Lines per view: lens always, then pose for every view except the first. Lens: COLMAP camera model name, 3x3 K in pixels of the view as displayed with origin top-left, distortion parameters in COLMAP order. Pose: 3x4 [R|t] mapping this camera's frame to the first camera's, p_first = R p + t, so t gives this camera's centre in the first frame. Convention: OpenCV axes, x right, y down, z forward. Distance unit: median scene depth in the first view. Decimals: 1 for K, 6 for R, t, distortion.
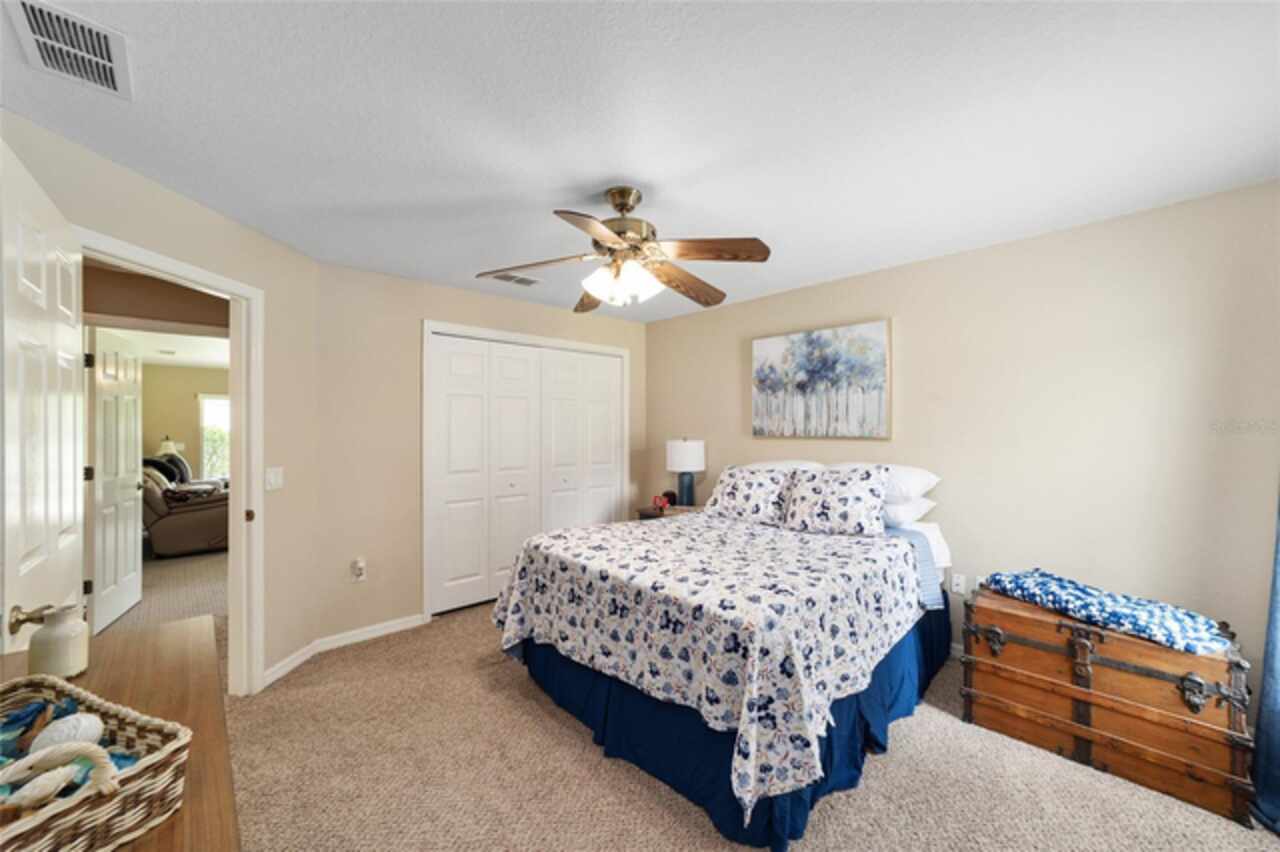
lens RADIAL K [[493.5, 0, 636.3], [0, 493.5, 423.2], [0, 0, 1]] dist [-0.009447, 0.003460]
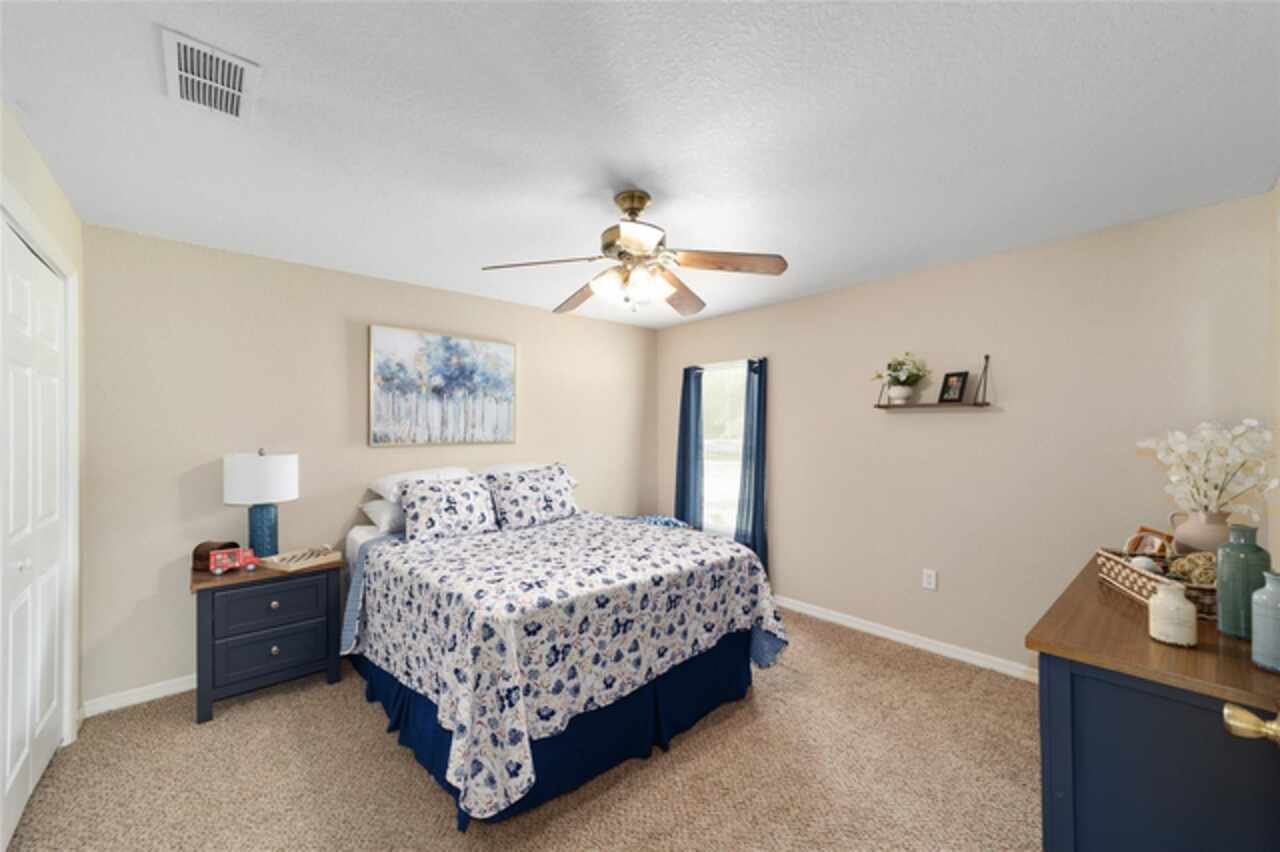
lens RADIAL K [[493.5, 0, 635.9], [0, 493.5, 432.0], [0, 0, 1]] dist [-0.009447, 0.003460]
pose [[0.025104, 0.002275, 0.999682, -0.654901], [-0.006842, 0.999974, -0.002104, 0.005126], [-0.999661, -0.006787, 0.025119, 0.621092]]
